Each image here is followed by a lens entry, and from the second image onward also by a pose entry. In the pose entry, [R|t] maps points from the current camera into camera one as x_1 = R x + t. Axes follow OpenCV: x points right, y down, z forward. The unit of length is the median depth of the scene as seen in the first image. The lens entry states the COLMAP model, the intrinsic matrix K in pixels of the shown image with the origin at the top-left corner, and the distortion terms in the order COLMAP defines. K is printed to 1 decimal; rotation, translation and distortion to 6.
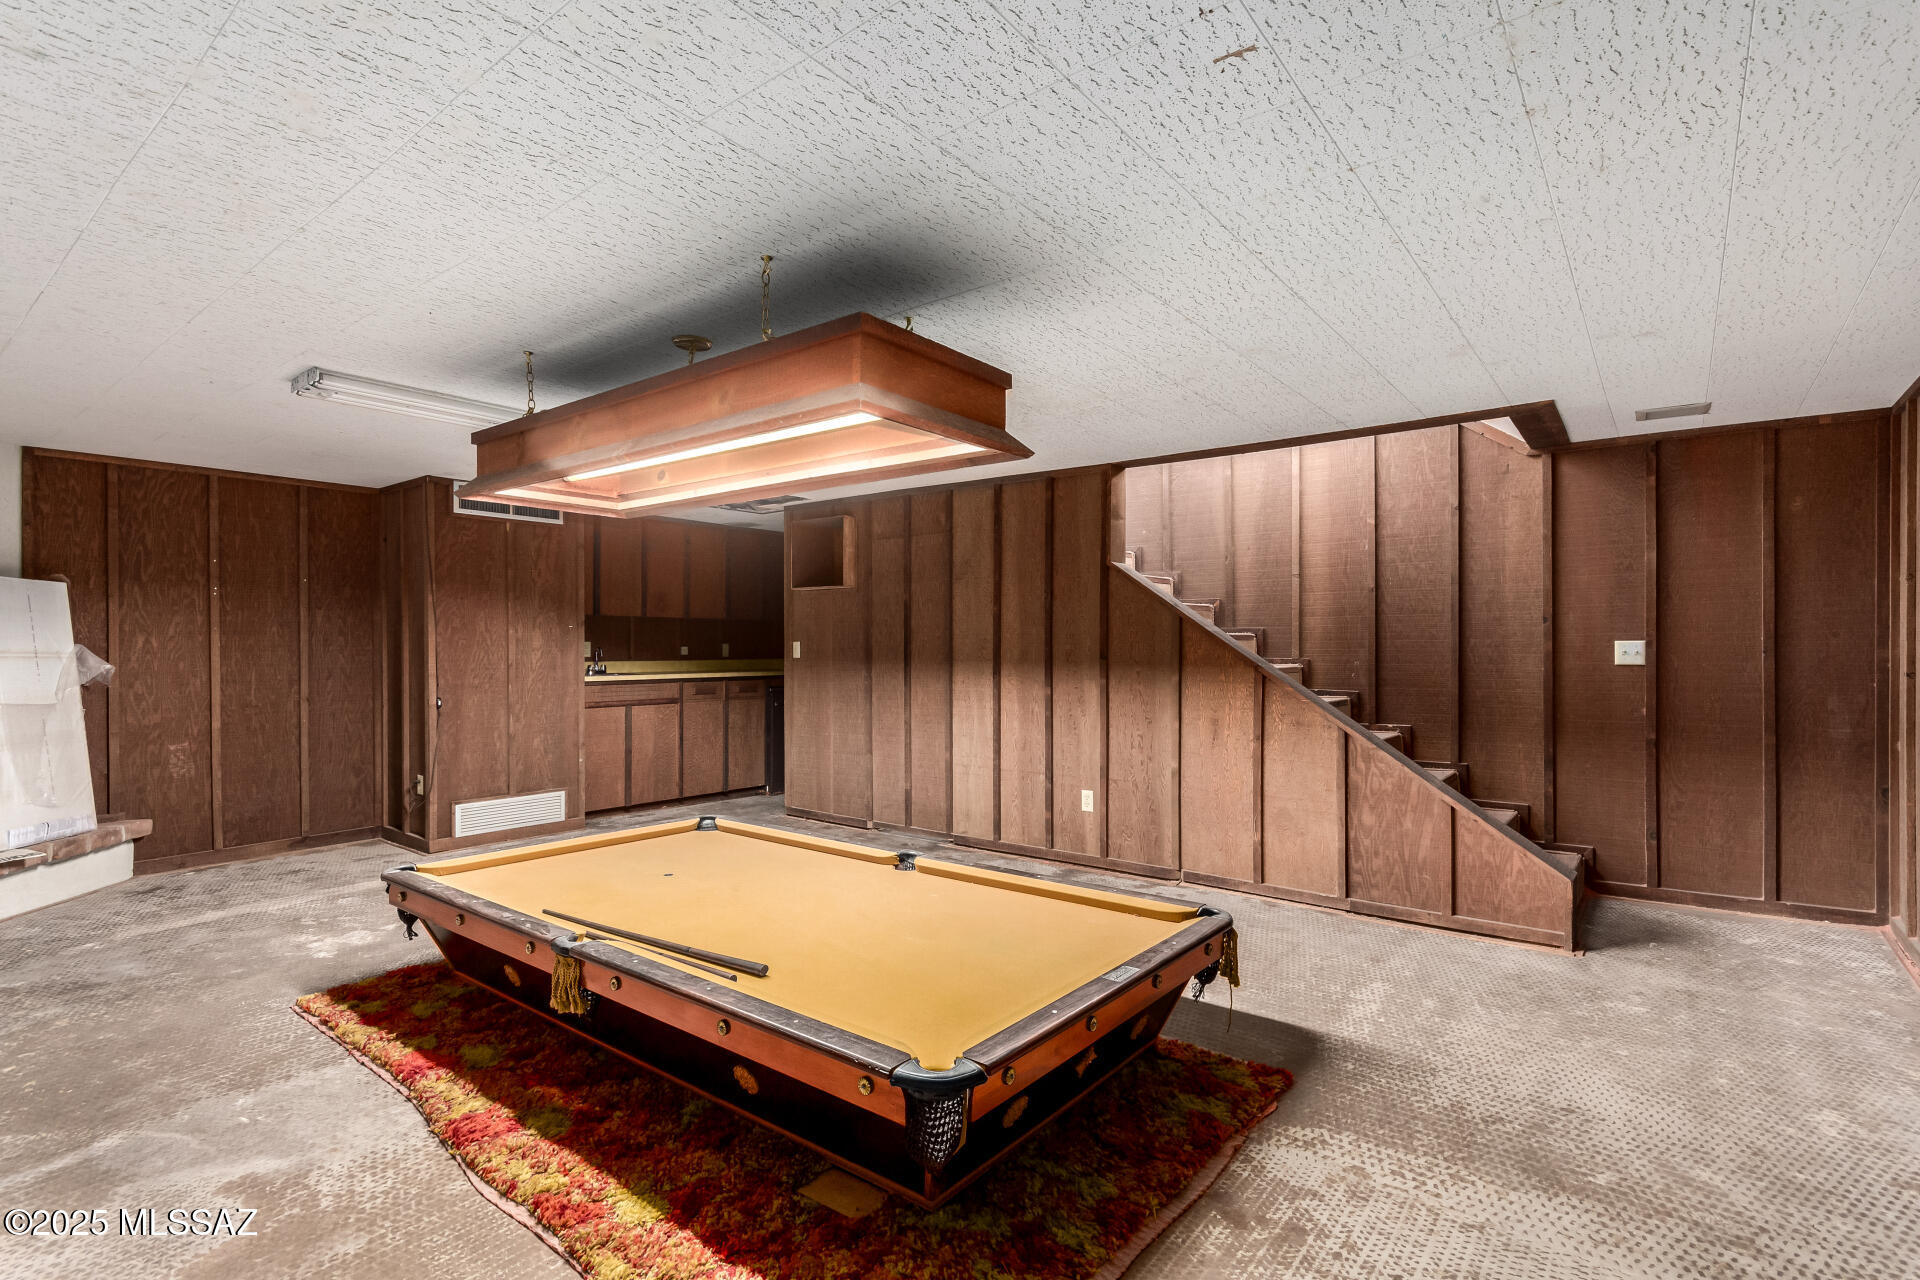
lens RADIAL K [[900.6, 0, 974.1], [0, 900.6, 643.9], [0, 0, 1]] dist [0.001630, -0.000850]
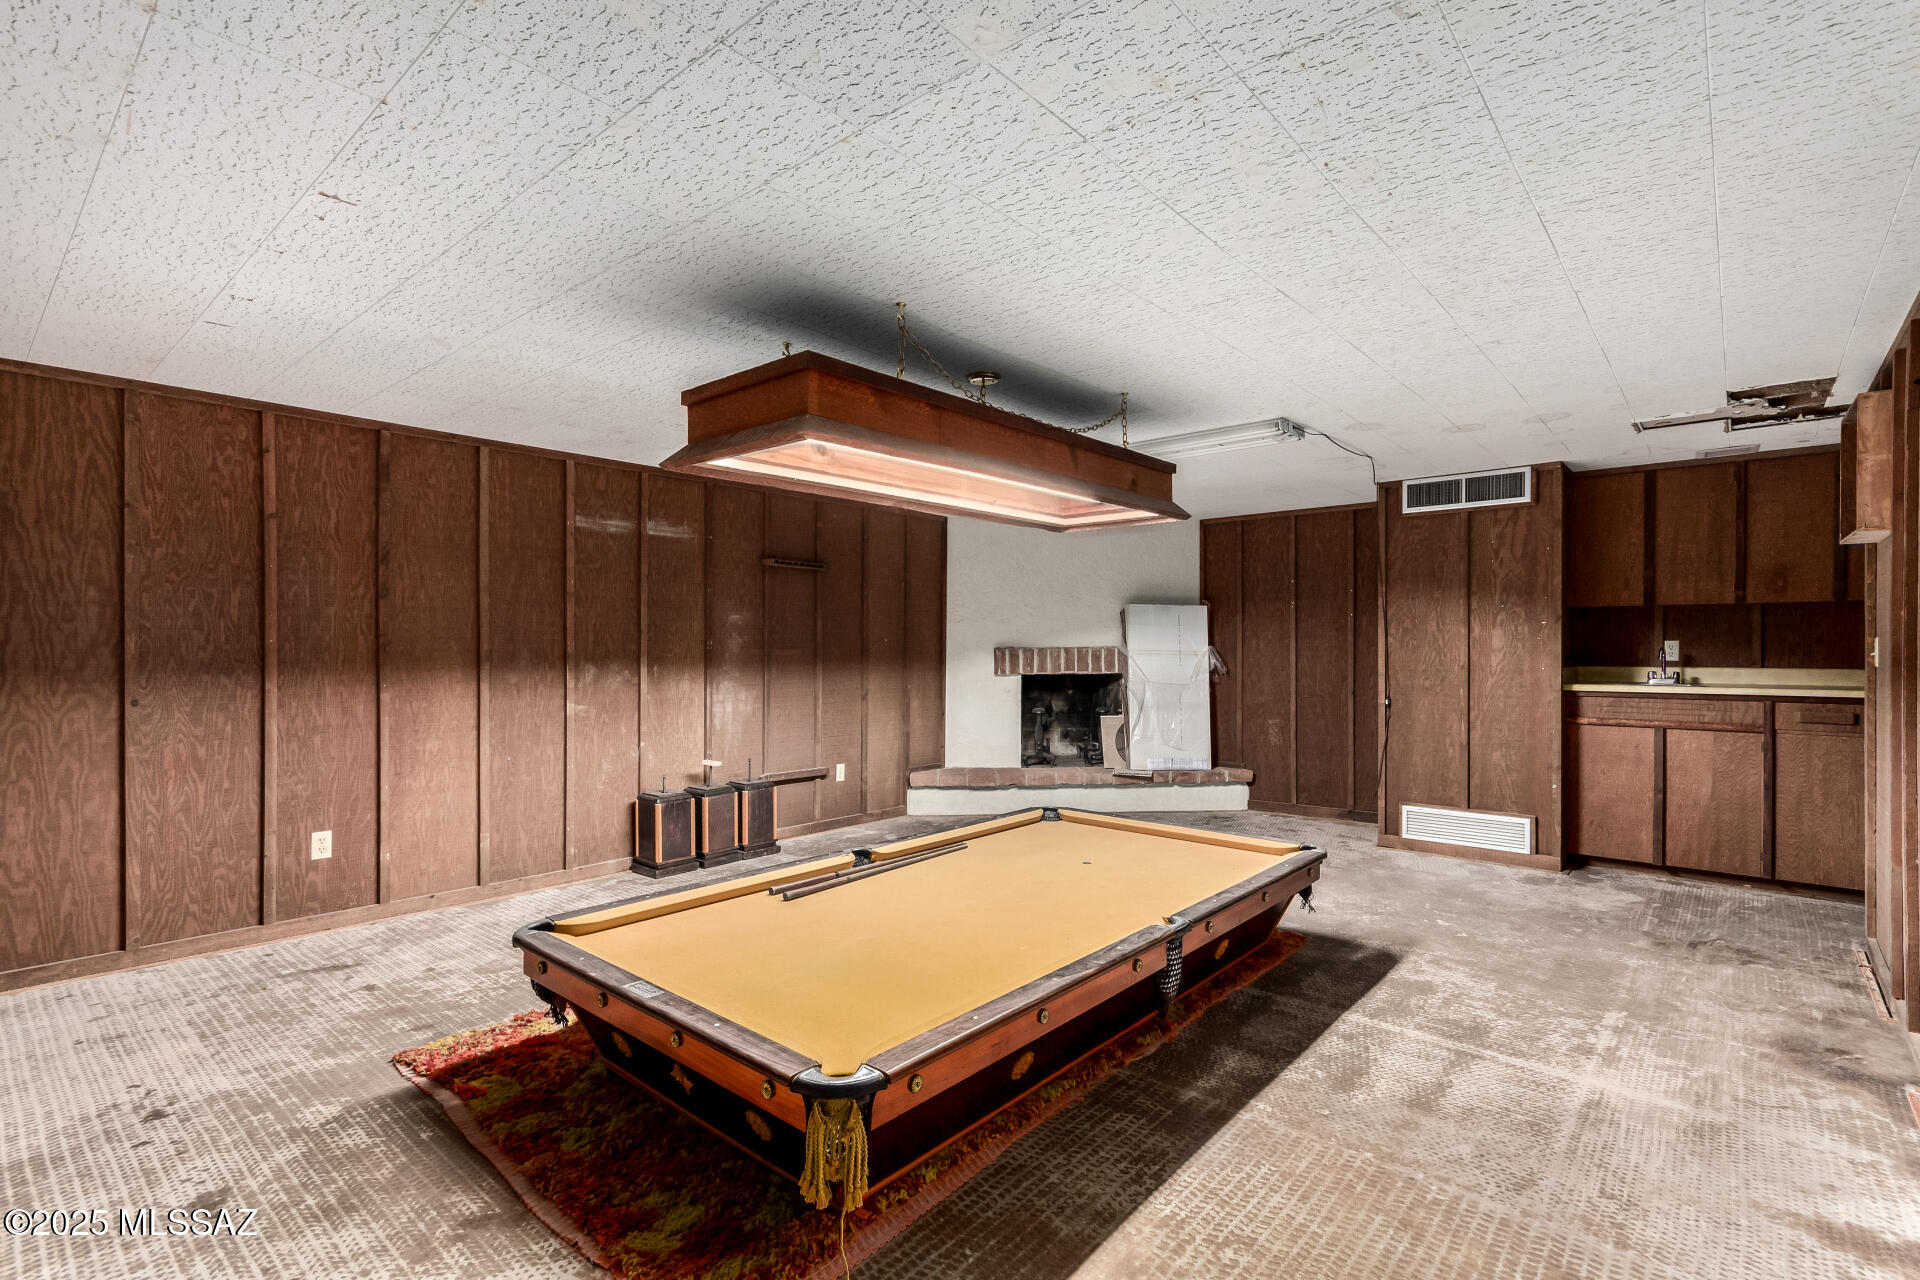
lens RADIAL K [[900.6, 0, 972.6], [0, 900.6, 649.2], [0, 0, 1]] dist [0.001630, -0.000850]
pose [[-0.050206, 0.001274, -0.998738, 0.469878], [0.002588, 0.999996, 0.001146, 0.002941], [0.998736, -0.002527, -0.050209, 0.598664]]
